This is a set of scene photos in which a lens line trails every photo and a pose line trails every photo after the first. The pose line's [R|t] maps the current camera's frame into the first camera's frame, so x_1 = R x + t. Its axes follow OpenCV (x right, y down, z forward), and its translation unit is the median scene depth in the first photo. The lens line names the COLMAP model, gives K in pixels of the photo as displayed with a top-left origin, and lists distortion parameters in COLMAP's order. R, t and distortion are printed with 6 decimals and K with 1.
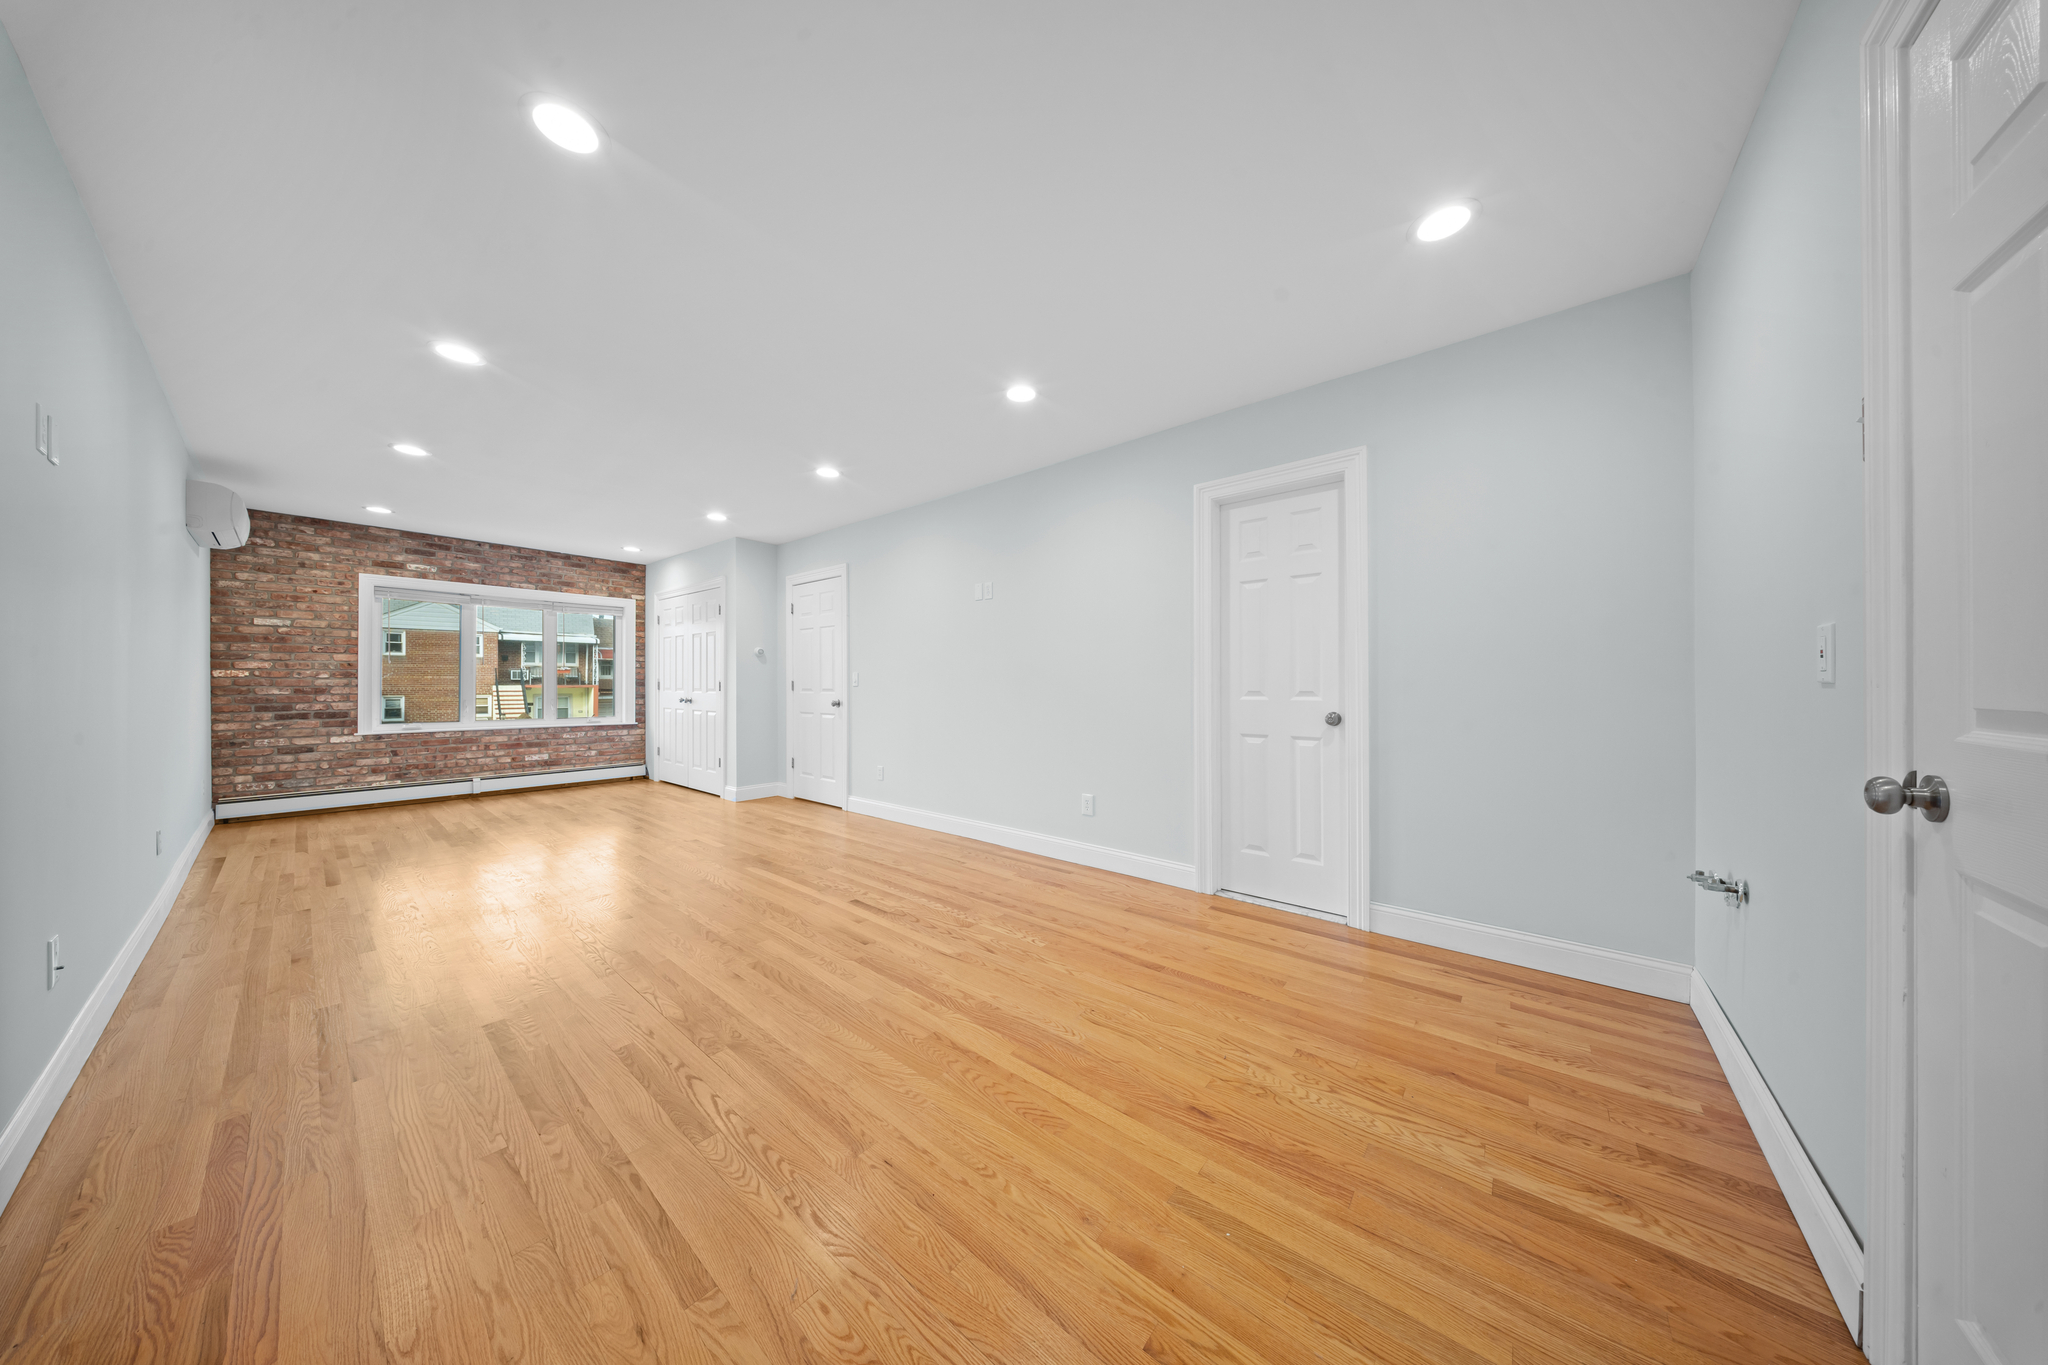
lens RADIAL K [[606.1, 0, 1027.1], [0, 606.1, 680.0], [0, 0, 1]] dist [0.008236, -0.004249]
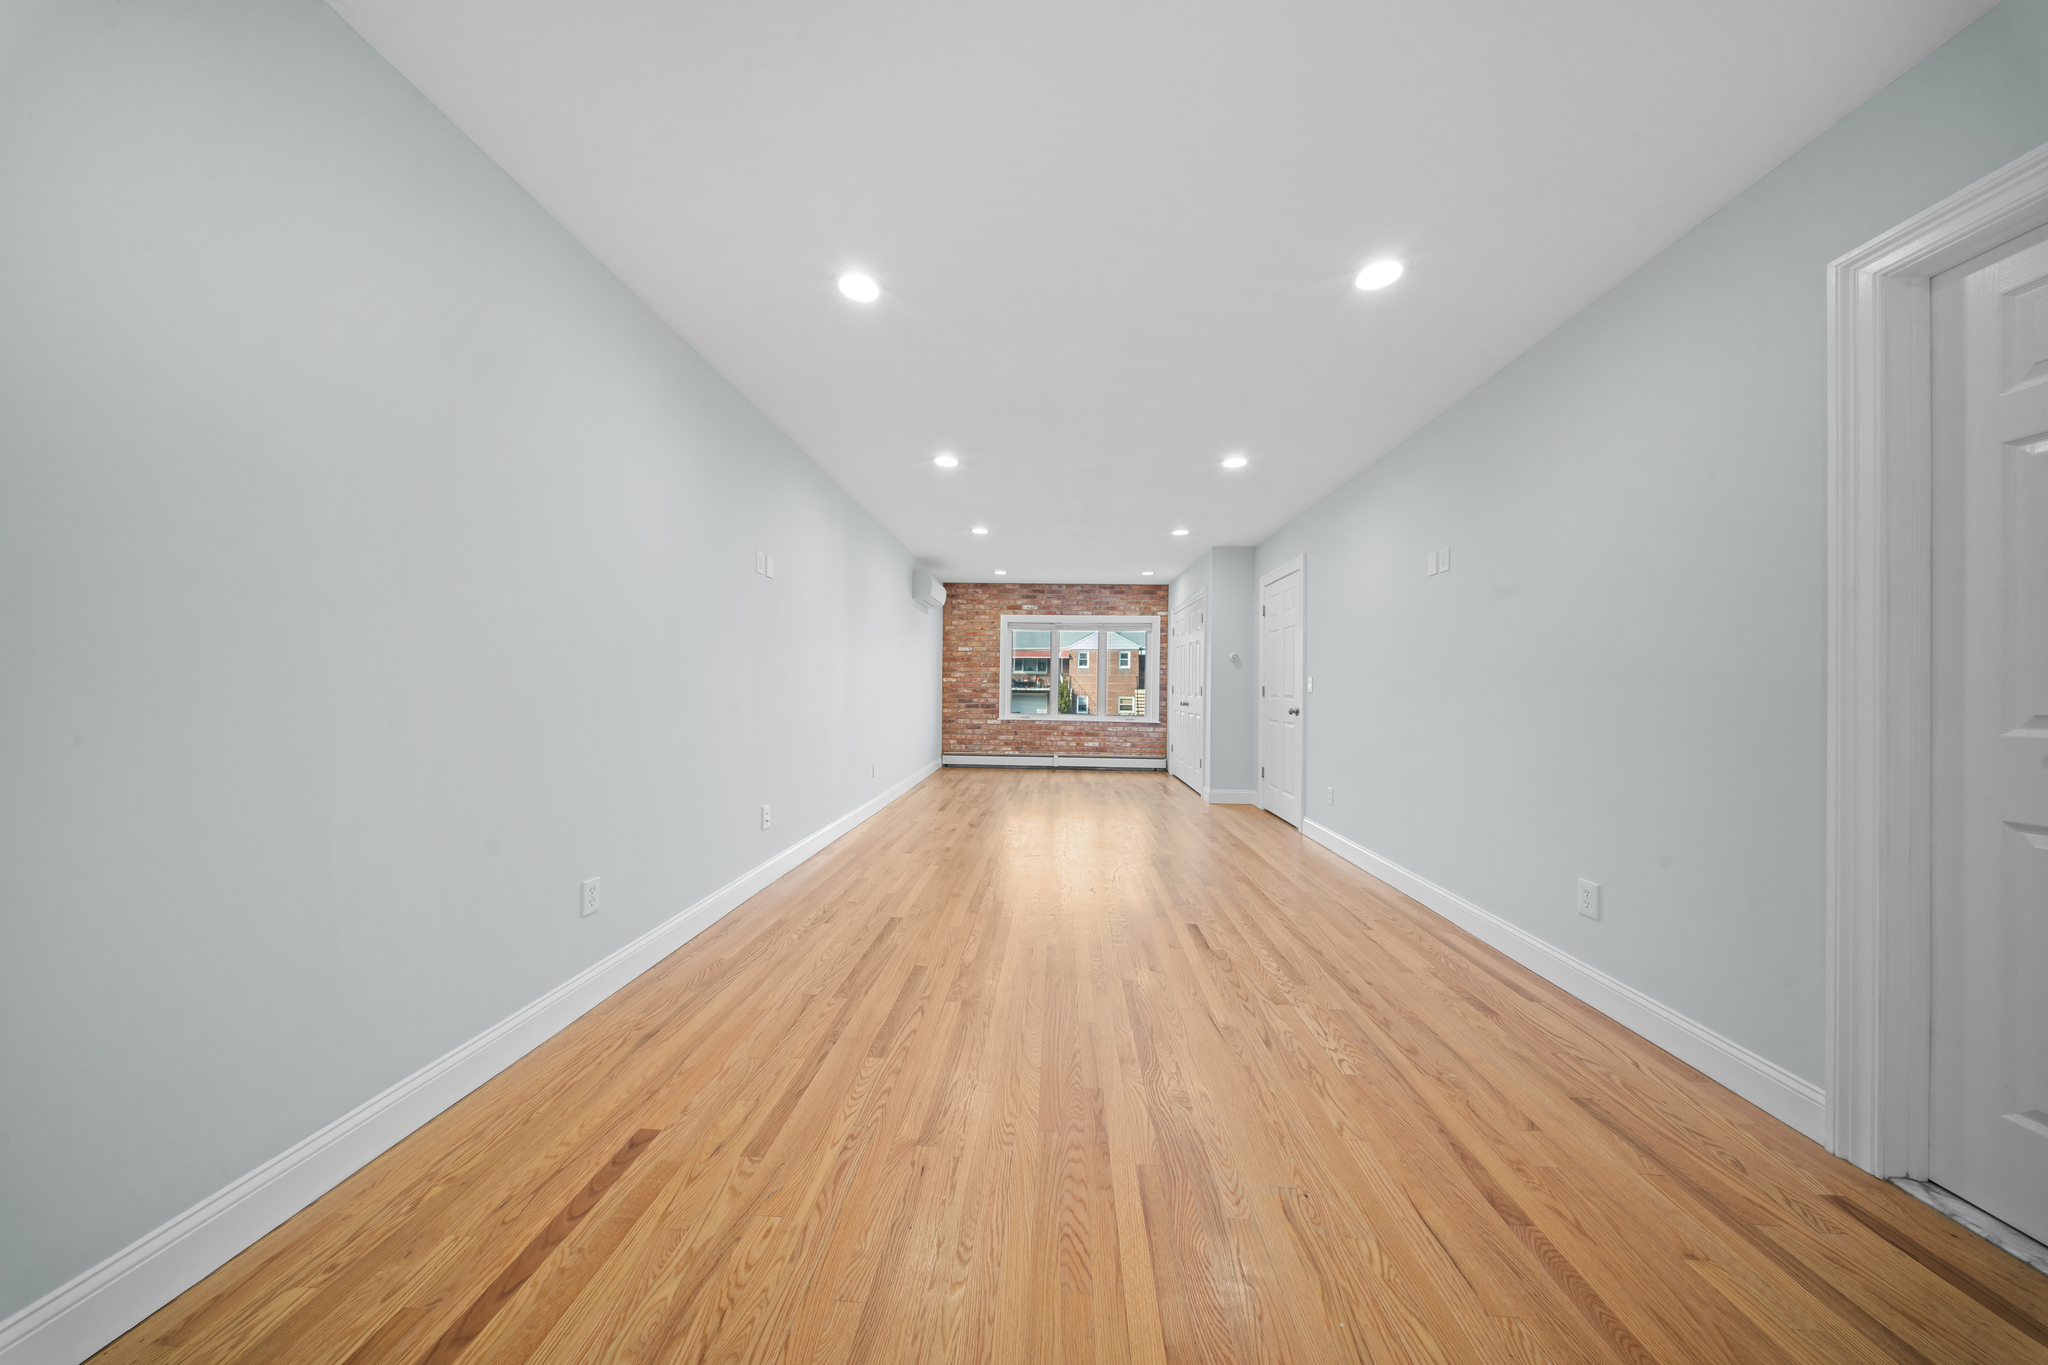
lens RADIAL K [[606.1, 0, 1027.1], [0, 606.1, 680.0], [0, 0, 1]] dist [0.008236, -0.004249]
pose [[0.587191, -0.002554, -0.809444, 0.194307], [-0.006299, 0.999950, -0.007724, 0.001347], [0.809424, 0.009634, 0.587146, 0.158758]]
